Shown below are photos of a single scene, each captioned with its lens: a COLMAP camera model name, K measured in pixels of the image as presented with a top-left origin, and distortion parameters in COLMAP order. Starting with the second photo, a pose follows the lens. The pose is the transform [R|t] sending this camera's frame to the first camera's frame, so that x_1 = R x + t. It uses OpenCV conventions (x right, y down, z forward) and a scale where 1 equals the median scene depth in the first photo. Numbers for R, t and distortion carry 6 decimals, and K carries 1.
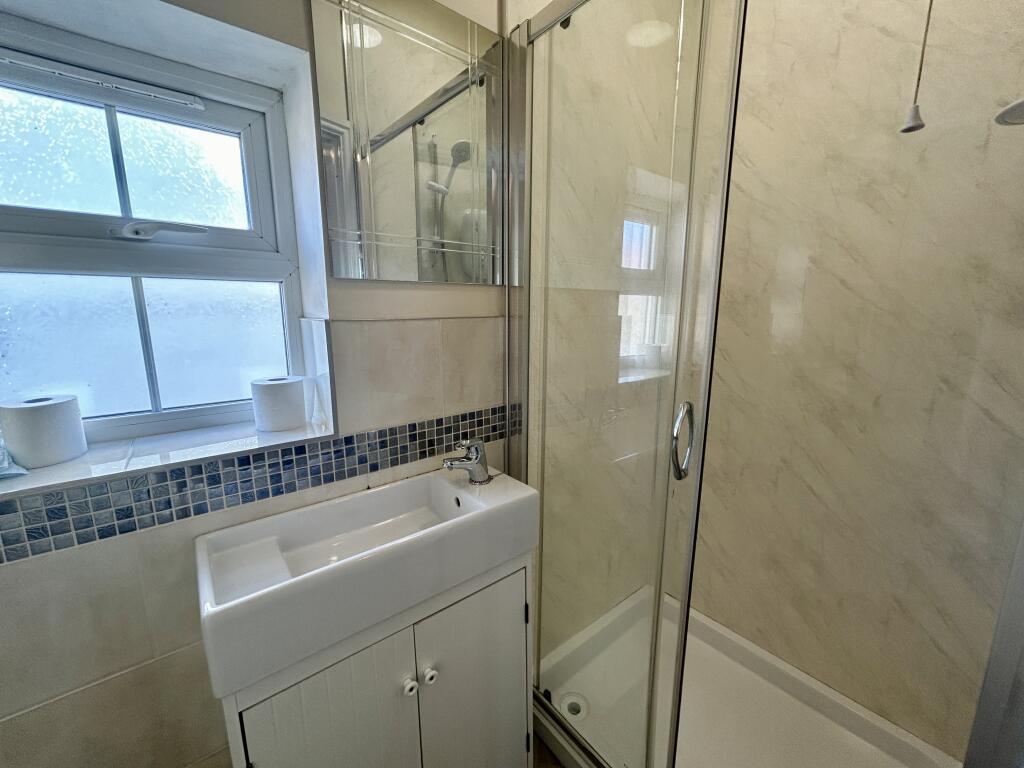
lens RADIAL K [[415.2, 0, 512.0], [0, 415.2, 384.0], [0, 0, 1]] dist [-0.001164, -0.000183]
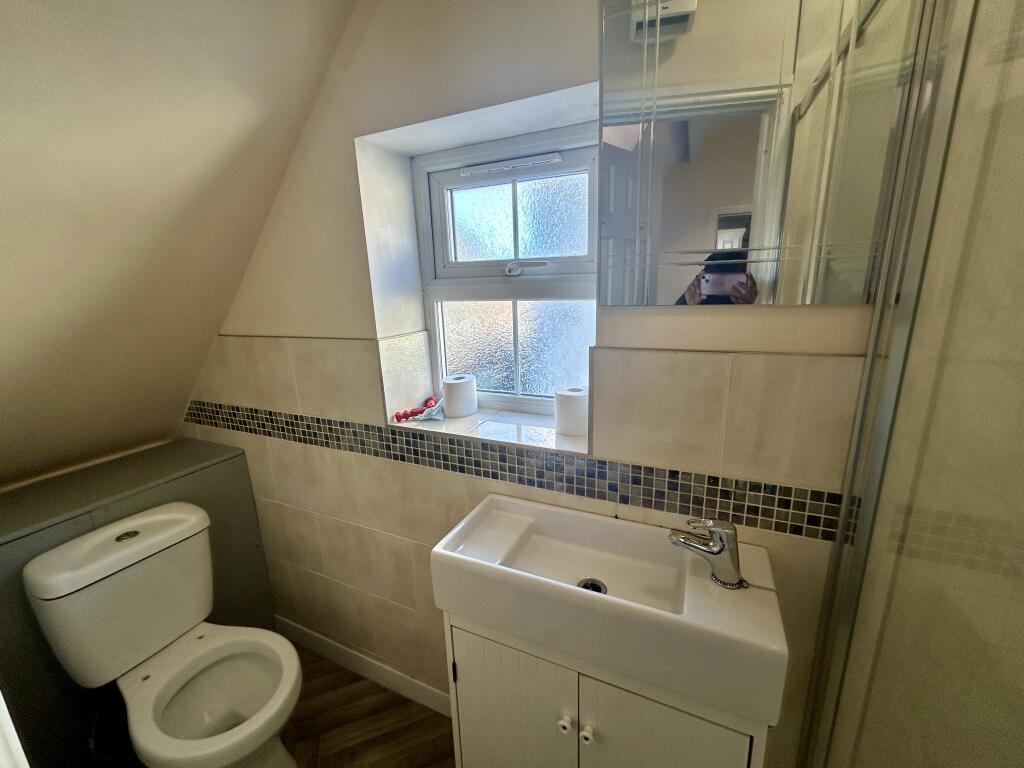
lens RADIAL K [[415.2, 0, 512.0], [0, 415.2, 384.0], [0, 0, 1]] dist [-0.001164, -0.000183]
pose [[0.447414, 0.195683, -0.872656, 0.333728], [-0.136672, 0.979268, 0.149517, -0.167253], [0.883822, 0.052371, 0.464883, 0.311234]]
